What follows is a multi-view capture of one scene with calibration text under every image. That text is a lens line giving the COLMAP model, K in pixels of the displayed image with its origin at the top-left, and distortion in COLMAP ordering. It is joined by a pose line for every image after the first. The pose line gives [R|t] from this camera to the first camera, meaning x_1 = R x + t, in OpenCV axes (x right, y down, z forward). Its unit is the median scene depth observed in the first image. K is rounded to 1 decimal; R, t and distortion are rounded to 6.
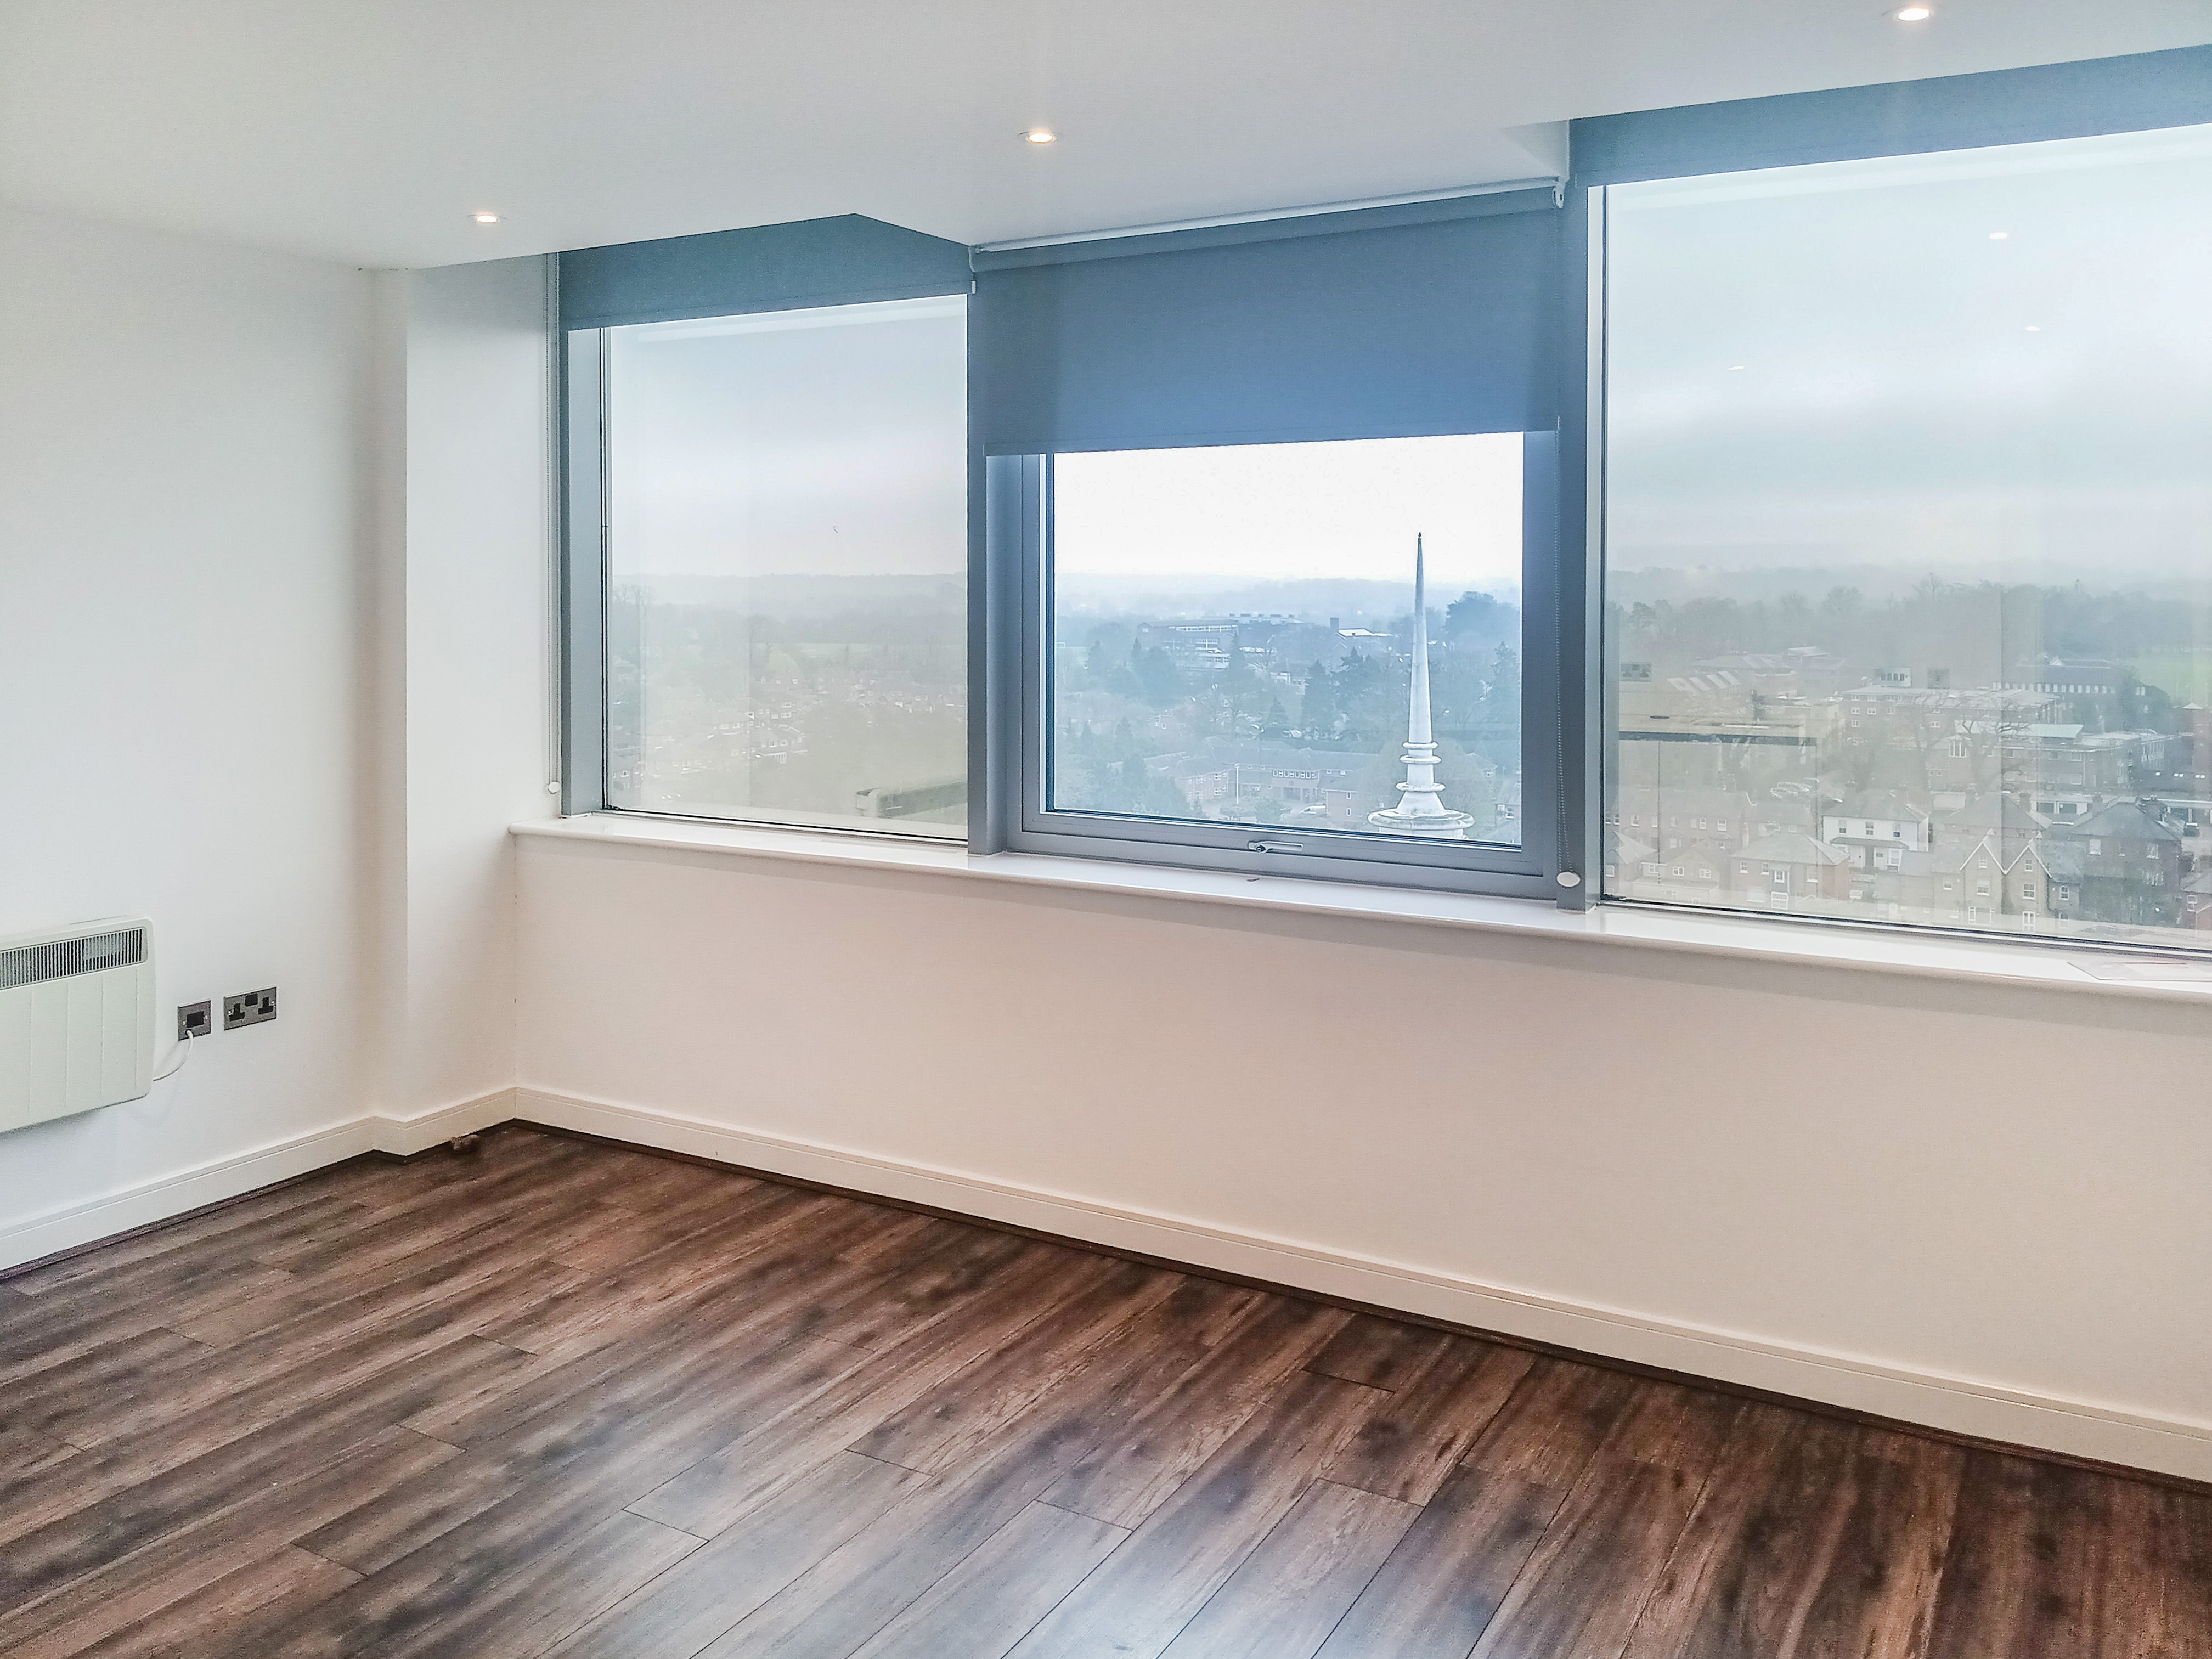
lens RADIAL K [[1726.0, 0, 1106.0], [0, 1726.0, 829.5], [0, 0, 1]] dist [-0.006853, -0.004199]
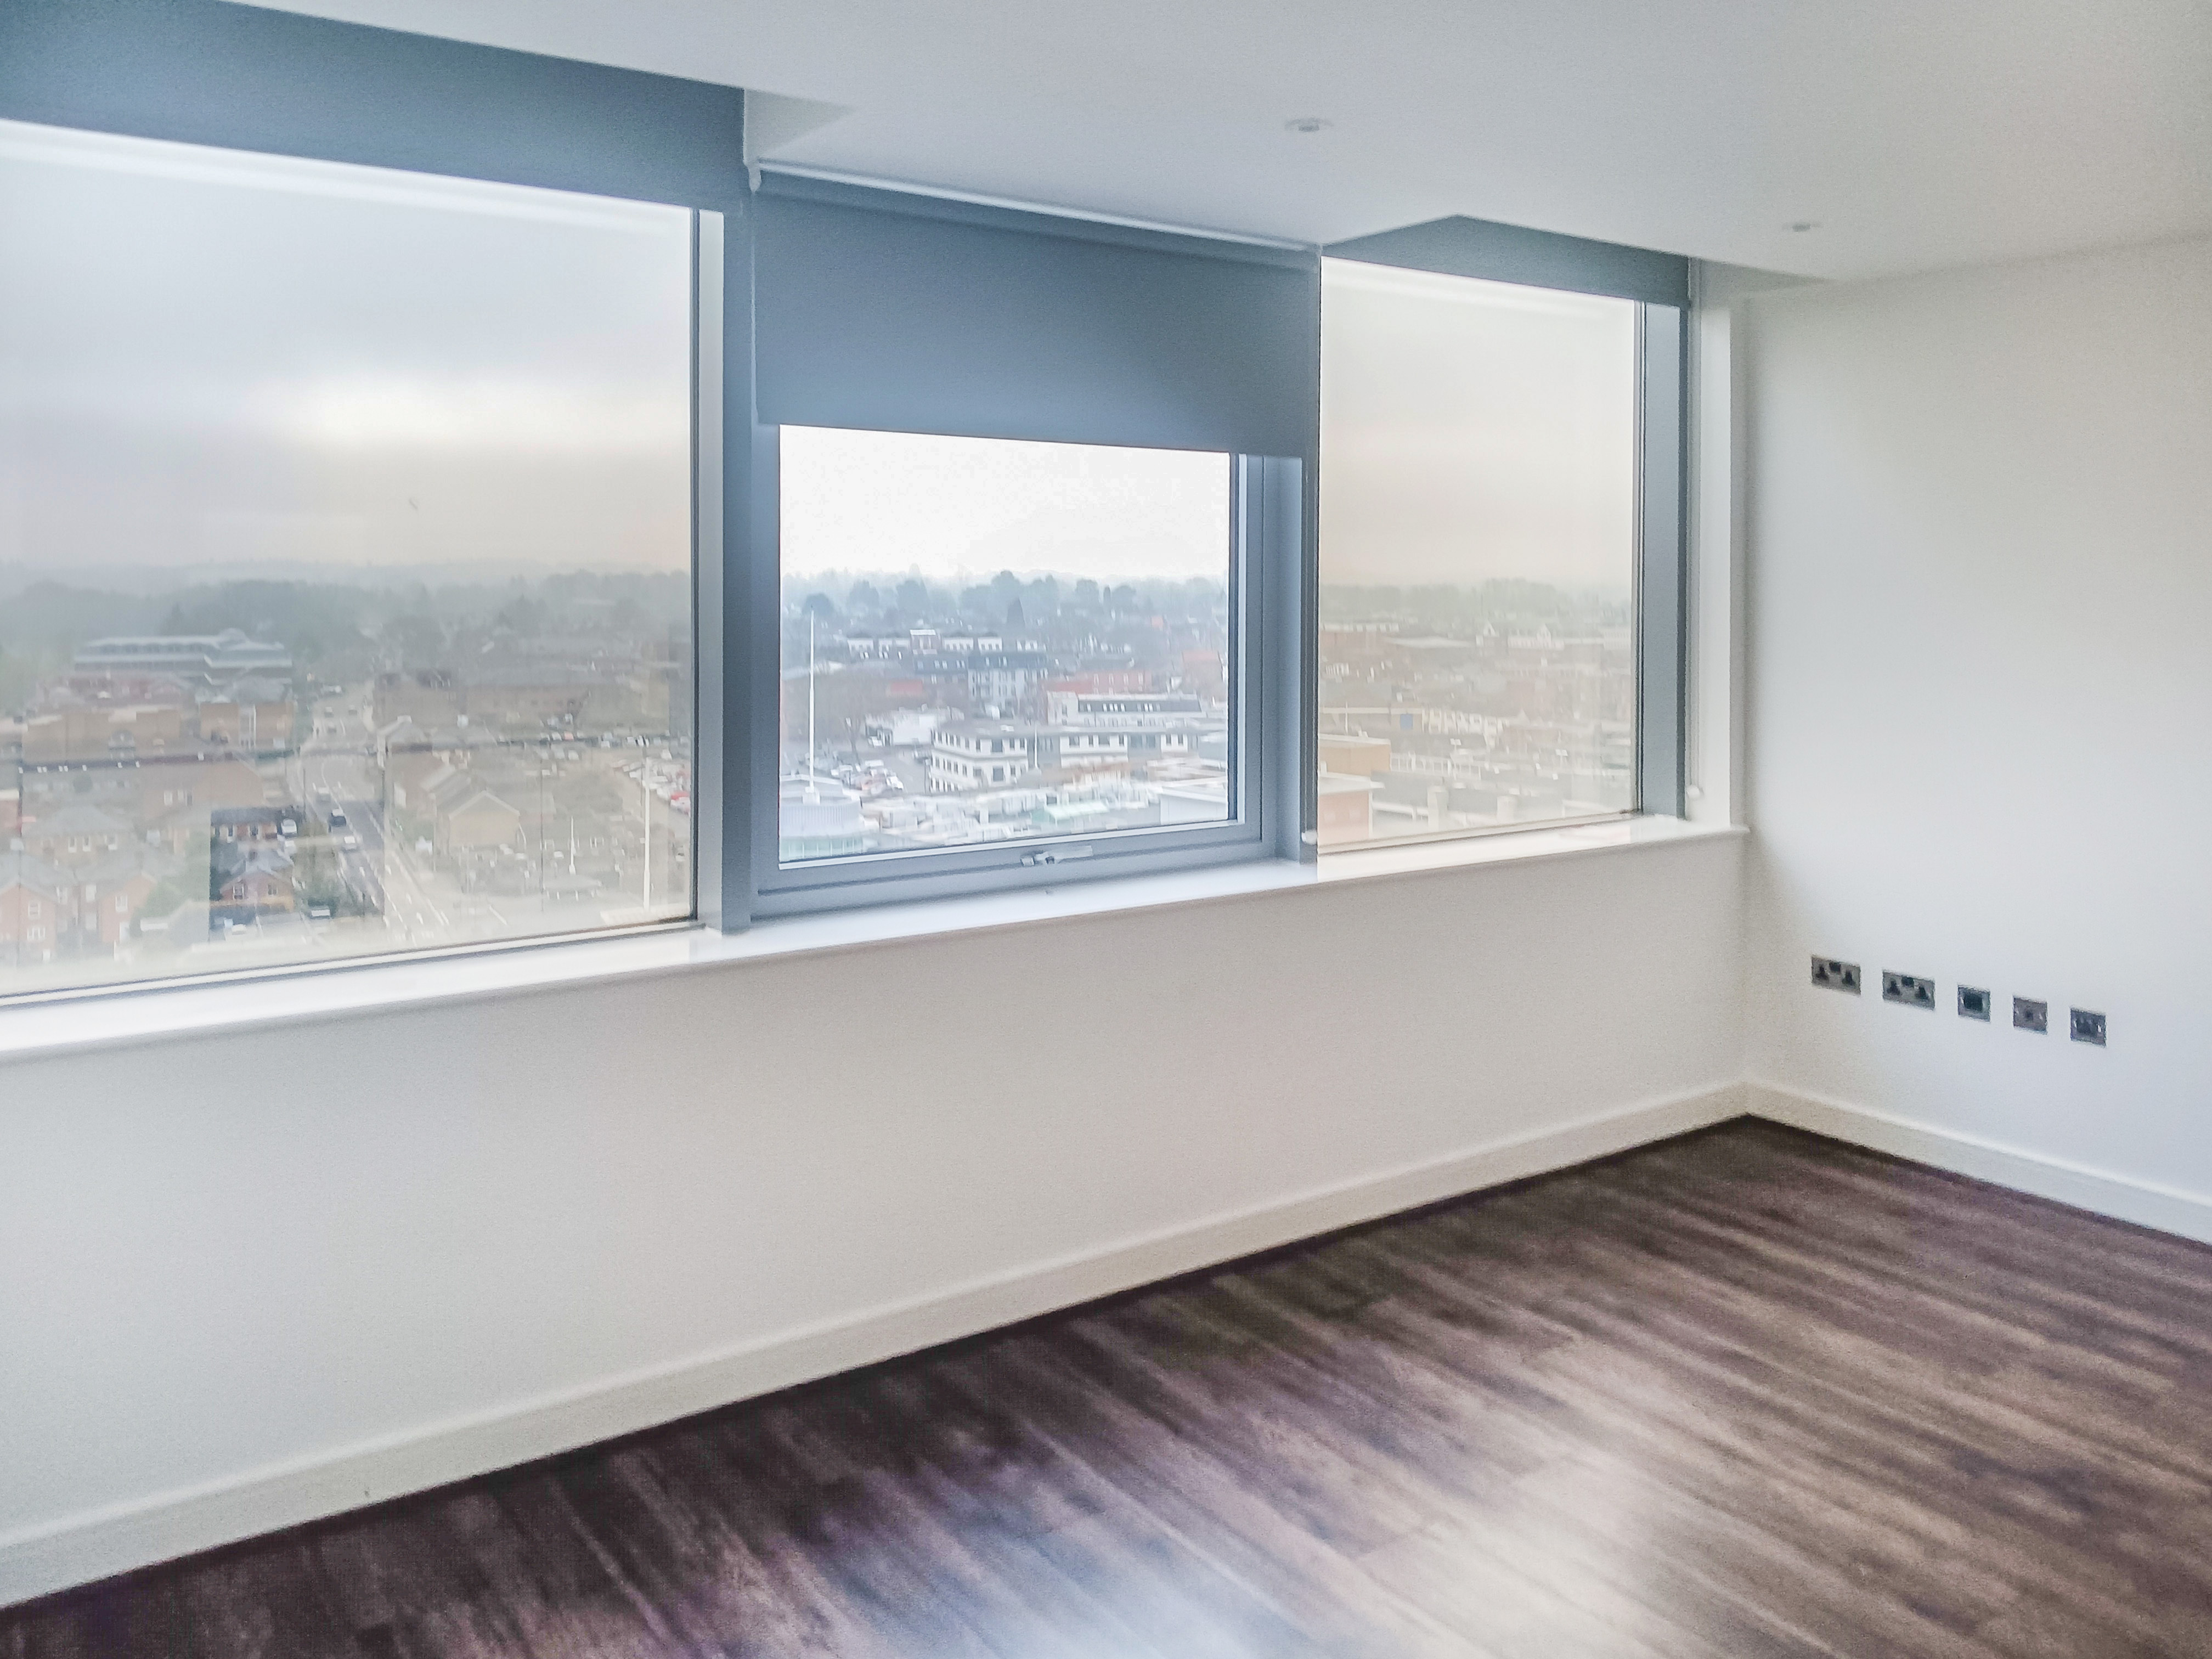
lens RADIAL K [[1737.6, 0, 1106.0], [0, 1737.6, 829.5], [0, 0, 1]] dist [0.098642, -0.000302]
pose [[0.413755, -0.108946, 0.903846, -0.909597], [0.138483, 0.988792, 0.055791, -0.067203], [-0.899794, 0.102083, 0.424205, 0.644506]]
